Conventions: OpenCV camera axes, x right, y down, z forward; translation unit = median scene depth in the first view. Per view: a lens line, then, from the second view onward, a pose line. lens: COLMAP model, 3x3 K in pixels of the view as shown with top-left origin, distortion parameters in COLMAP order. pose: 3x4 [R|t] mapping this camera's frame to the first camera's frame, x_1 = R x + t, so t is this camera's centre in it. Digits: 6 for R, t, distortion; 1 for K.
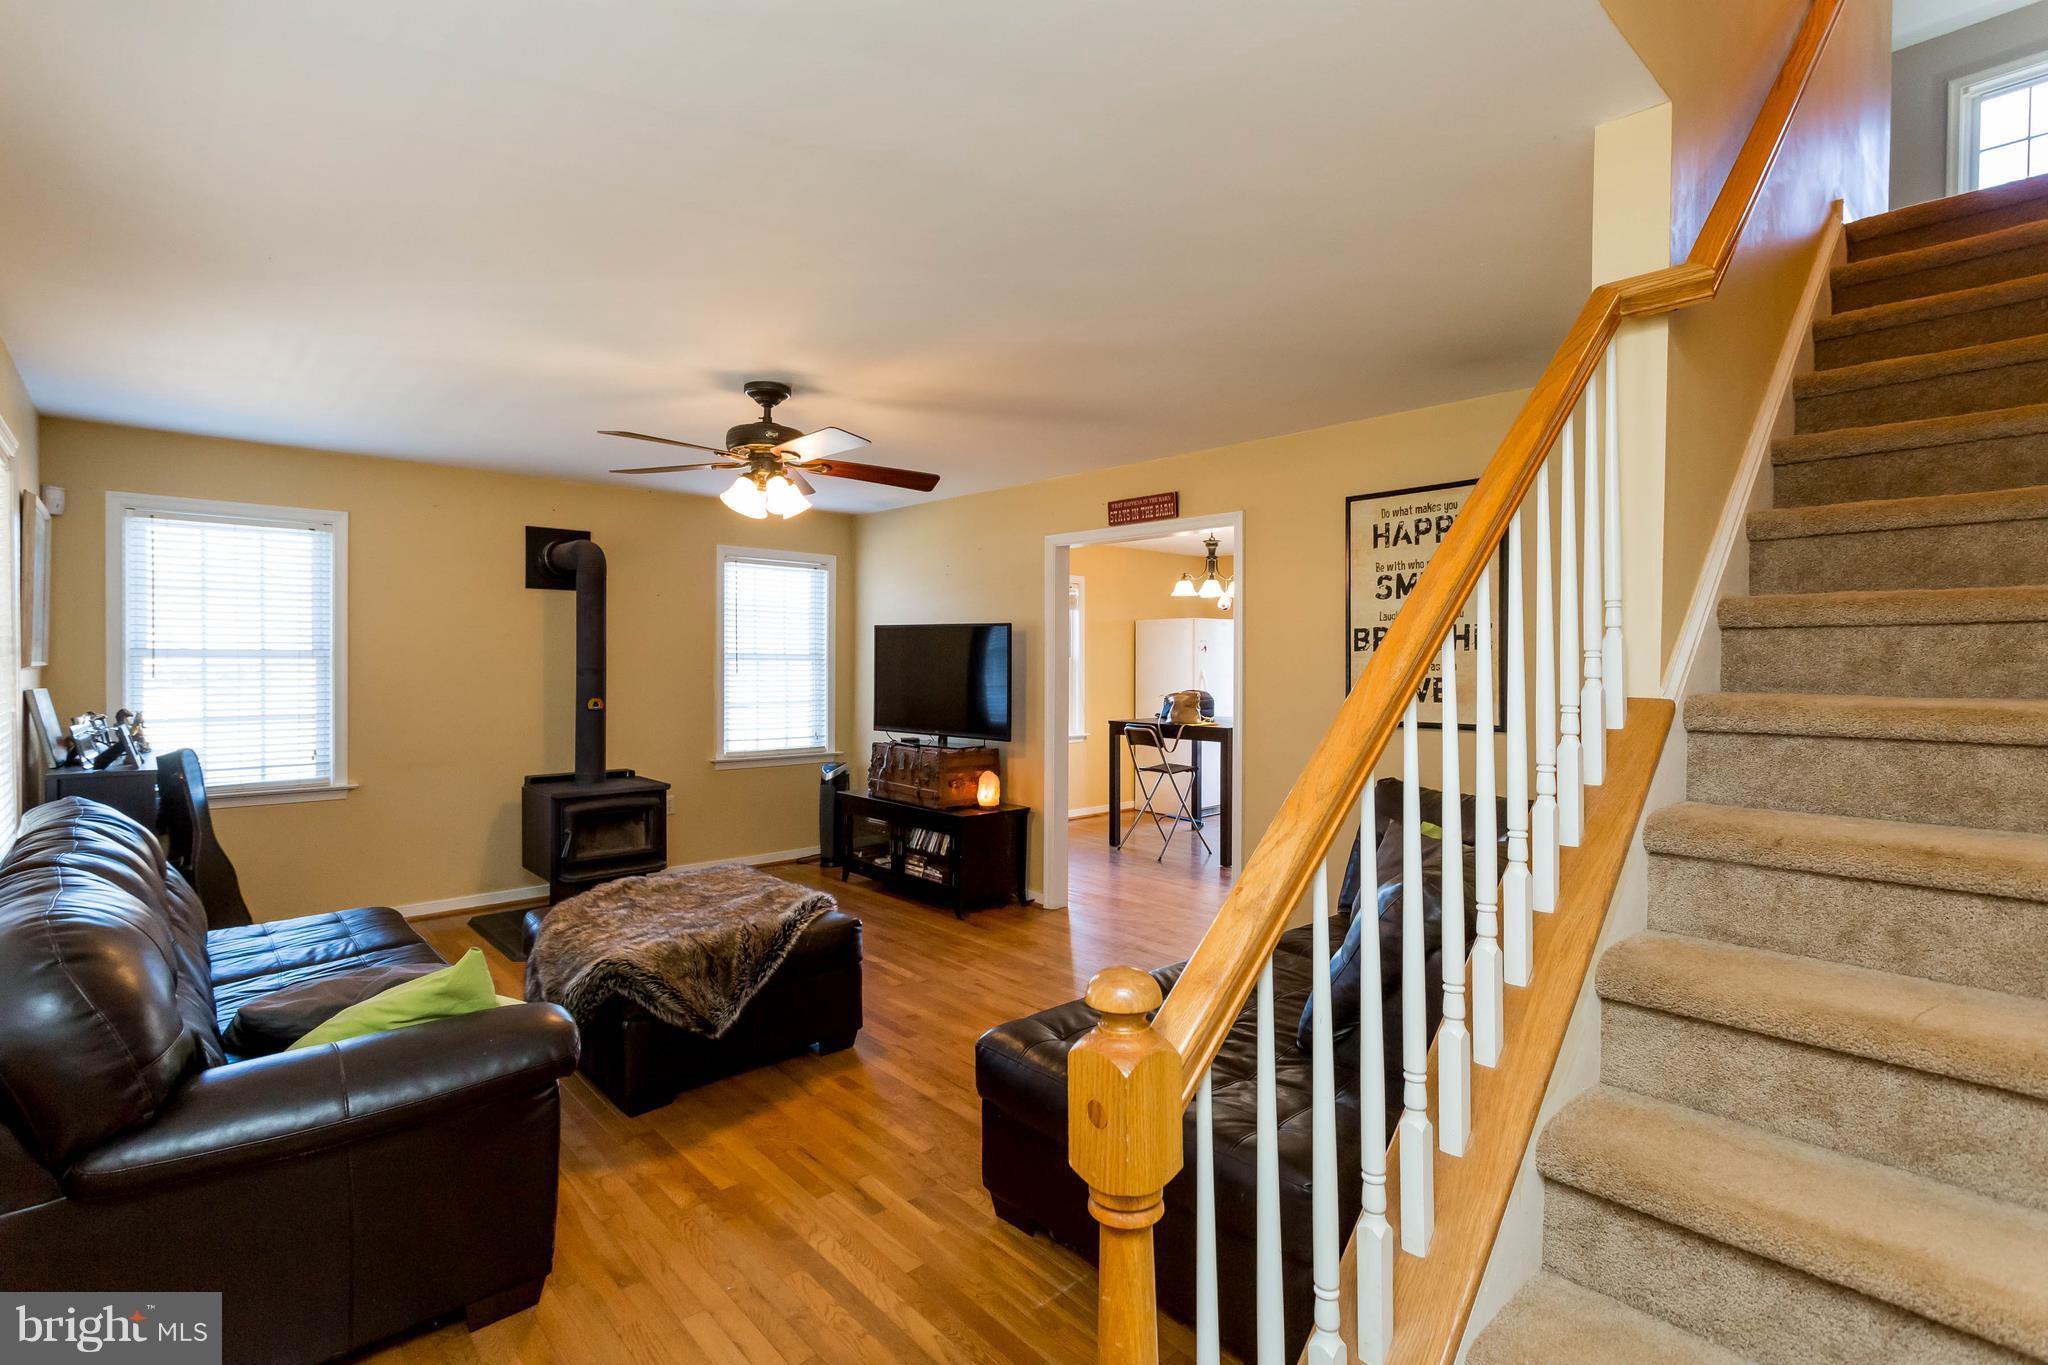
lens RADIAL K [[983.7, 0, 1017.1], [0, 983.7, 657.0], [0, 0, 1]] dist [-0.000777, 0.000184]
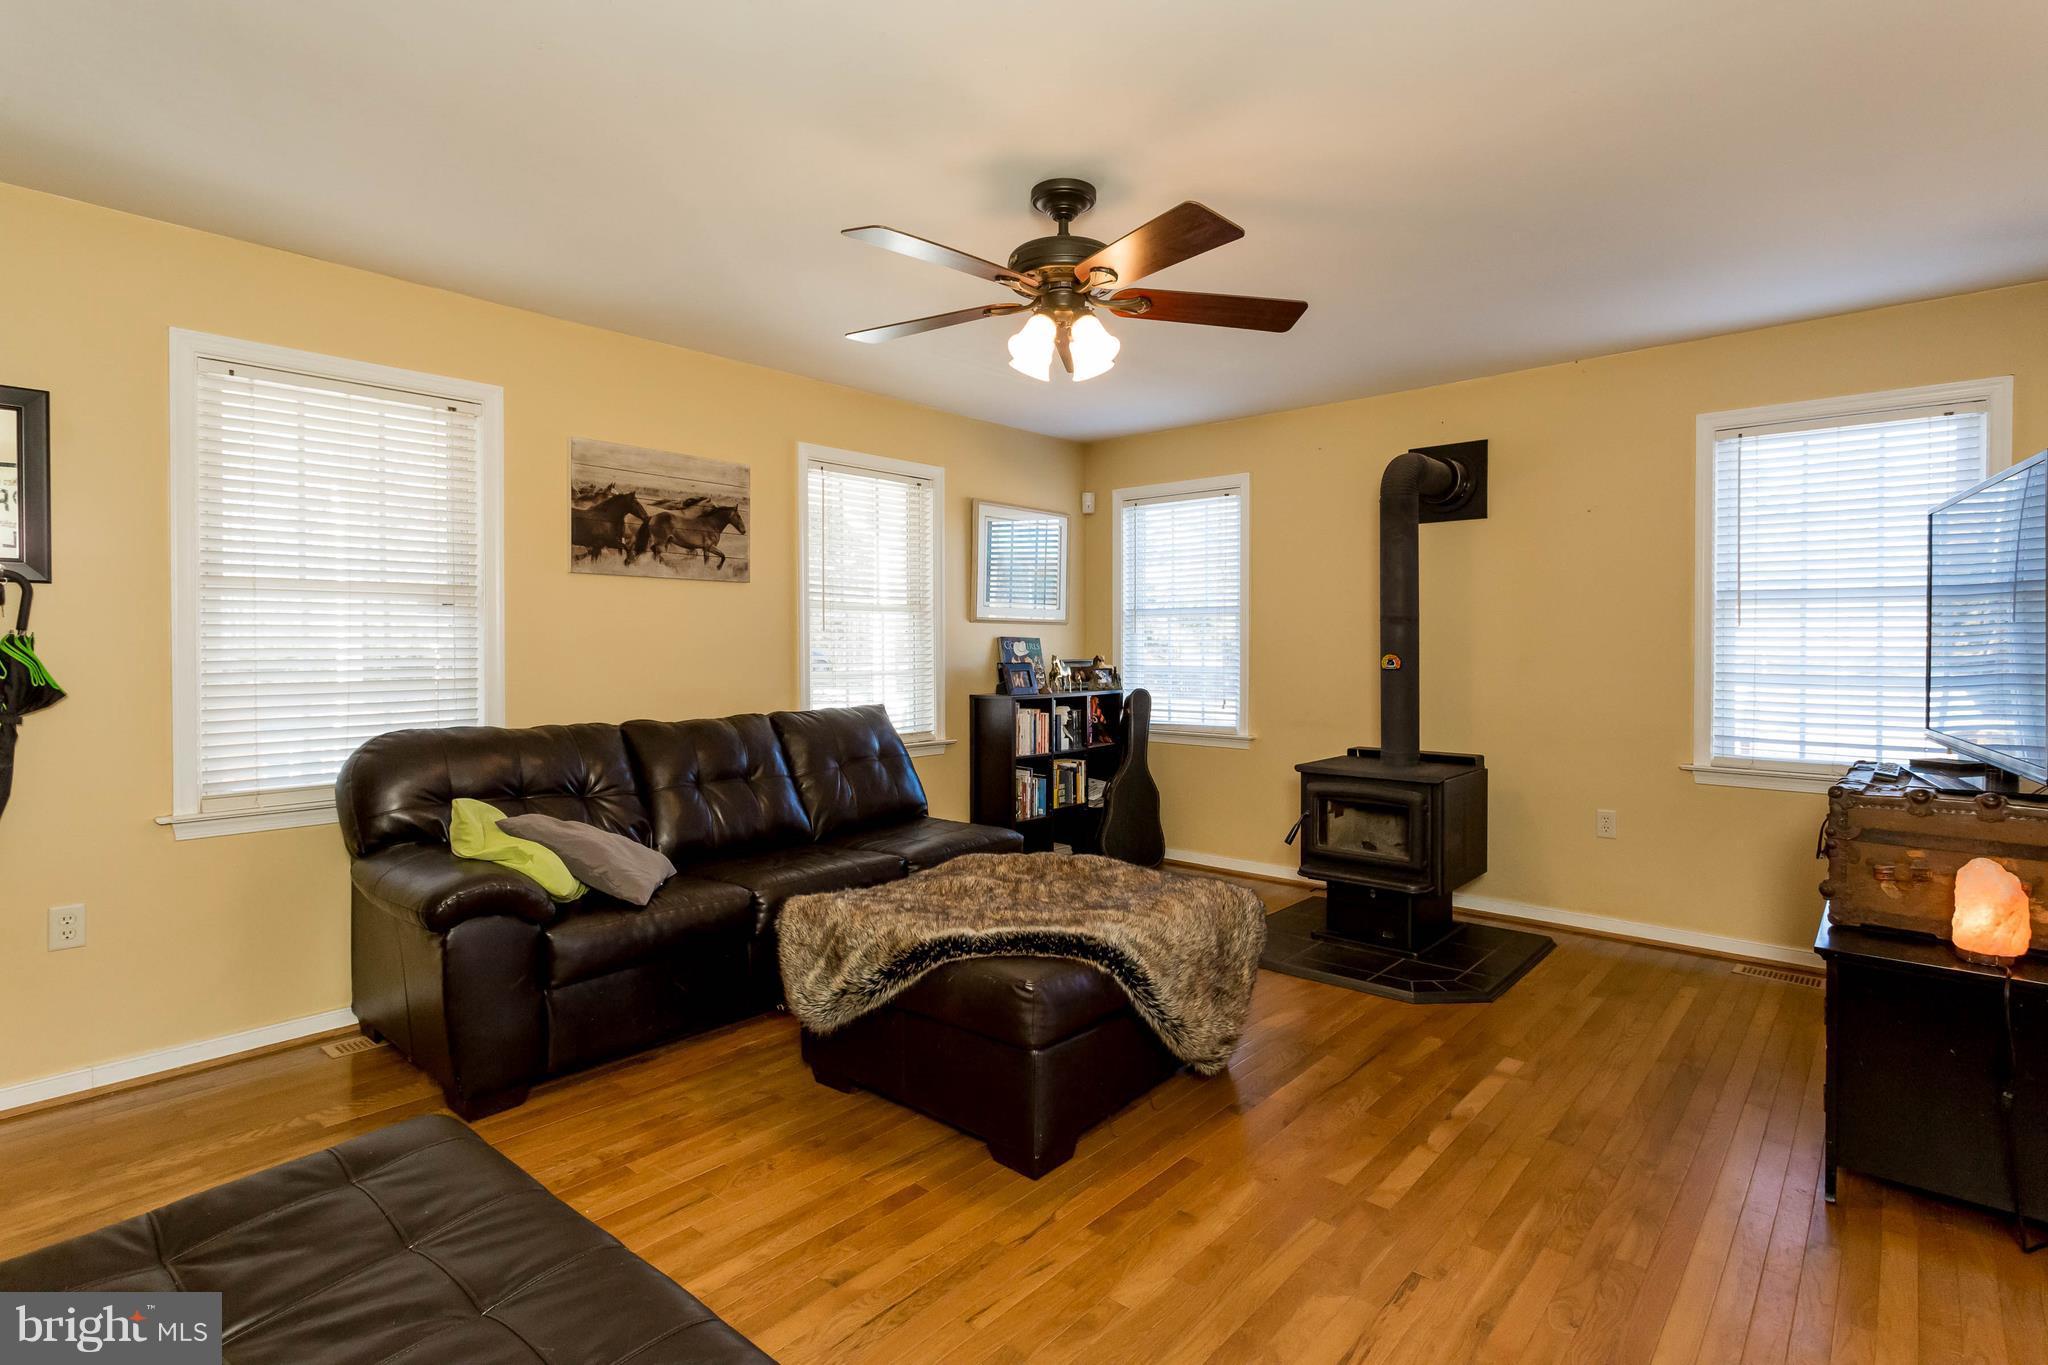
lens RADIAL K [[983.7, 0, 1017.1], [0, 983.7, 657.0], [0, 0, 1]] dist [-0.000777, 0.000184]
pose [[0.112289, 0.007467, -0.993647, 0.361583], [0.003566, 0.999962, 0.007918, 0.042752], [0.993669, -0.004432, 0.112258, 0.725660]]
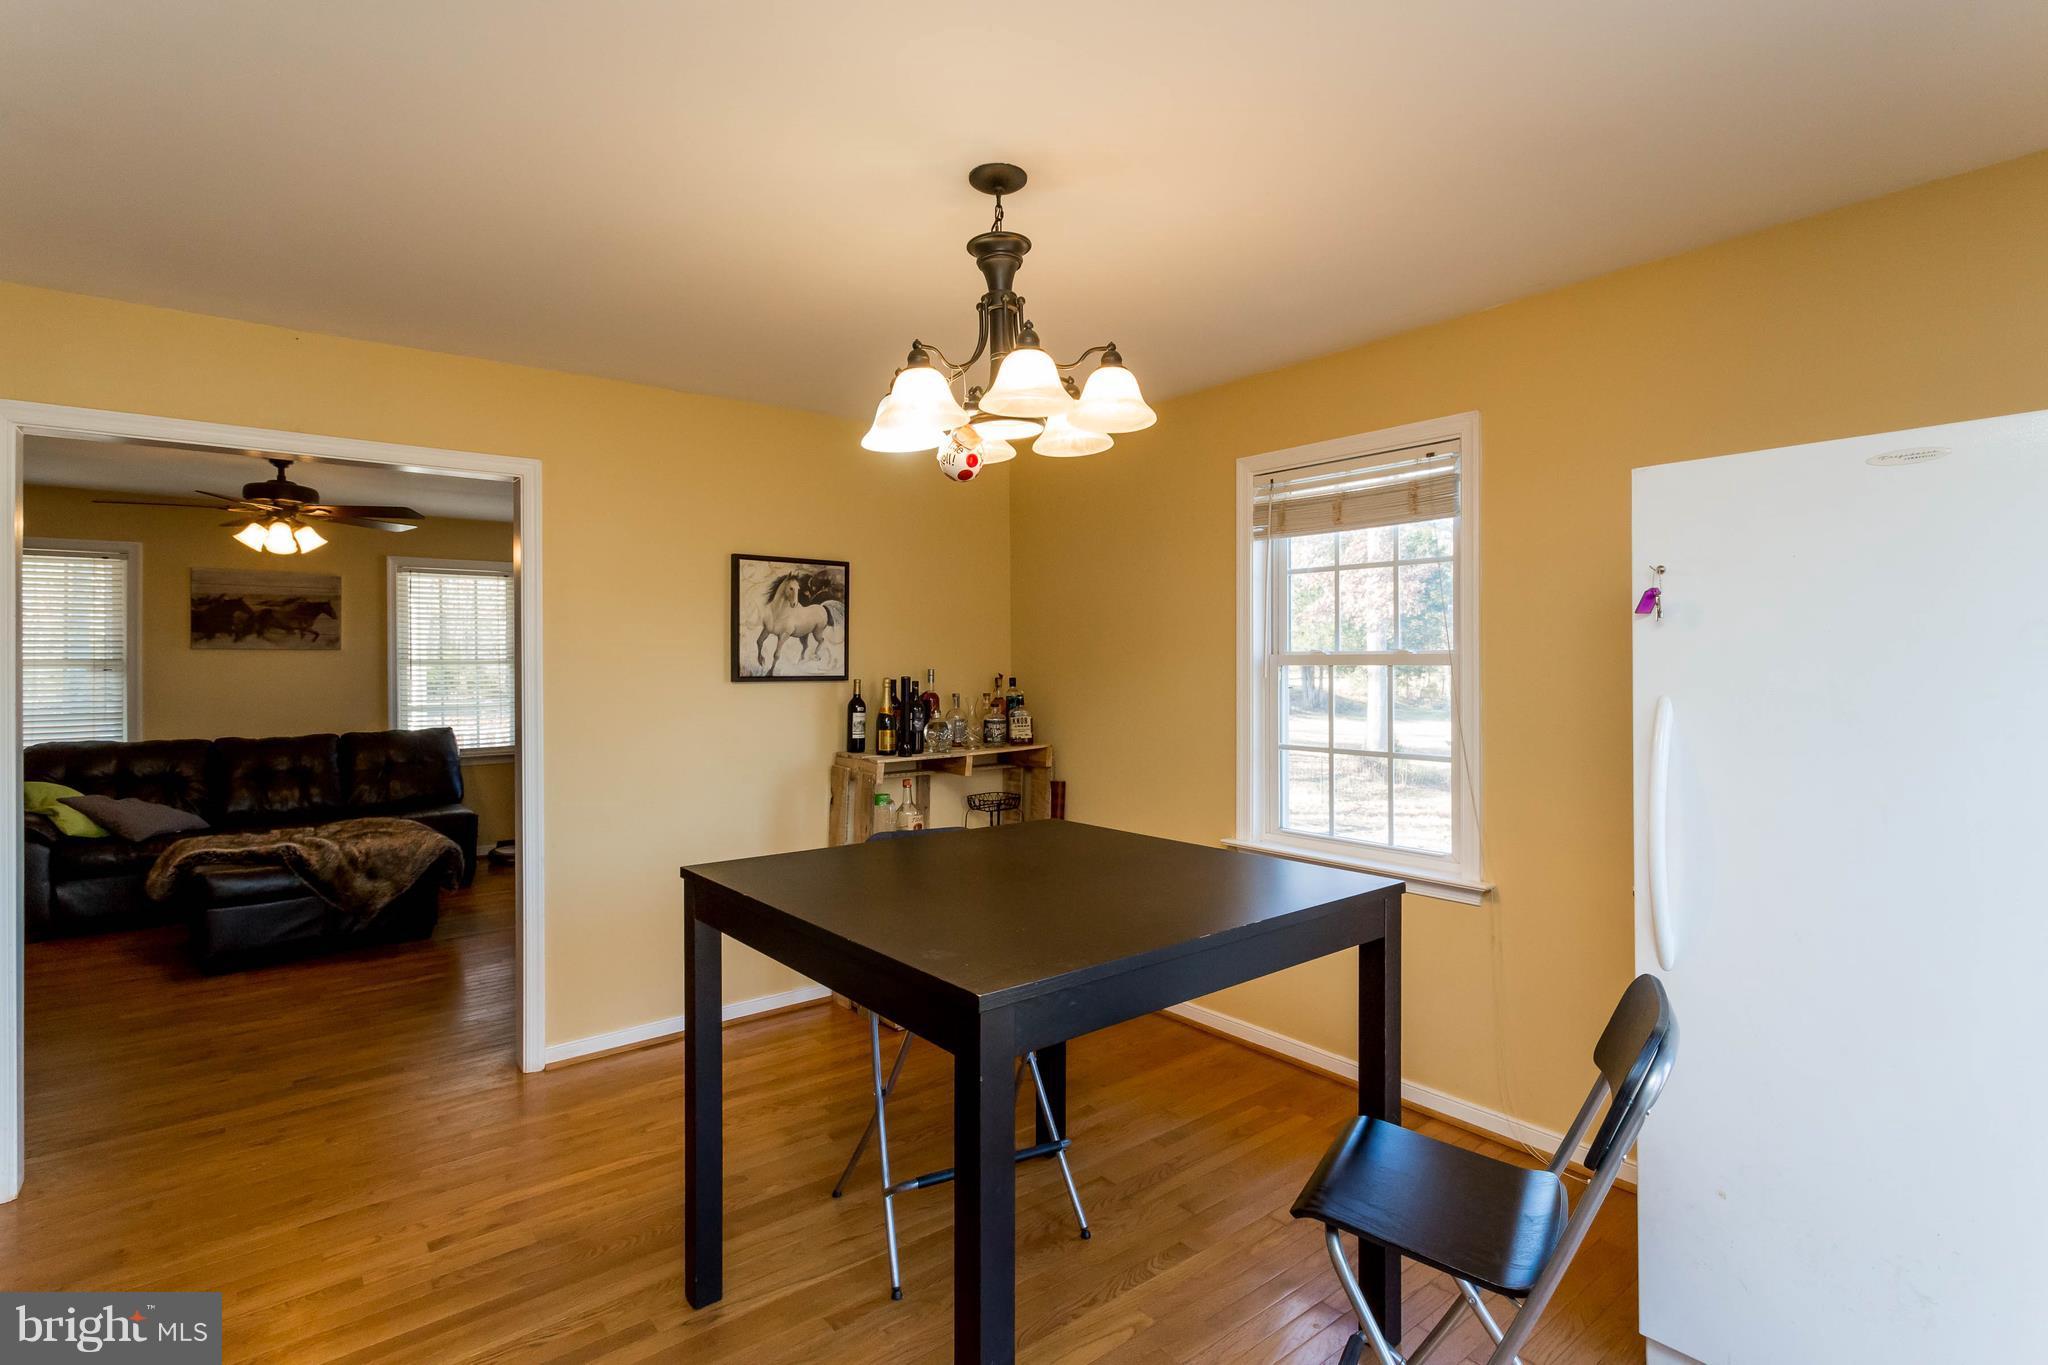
lens RADIAL K [[983.7, 0, 1017.1], [0, 983.7, 657.0], [0, 0, 1]] dist [-0.000777, 0.000184]
pose [[-0.041314, 0.004413, -0.999136, 0.824943], [-0.002669, 0.999986, 0.004527, -0.020119], [0.999143, 0.002854, -0.041301, 1.652614]]
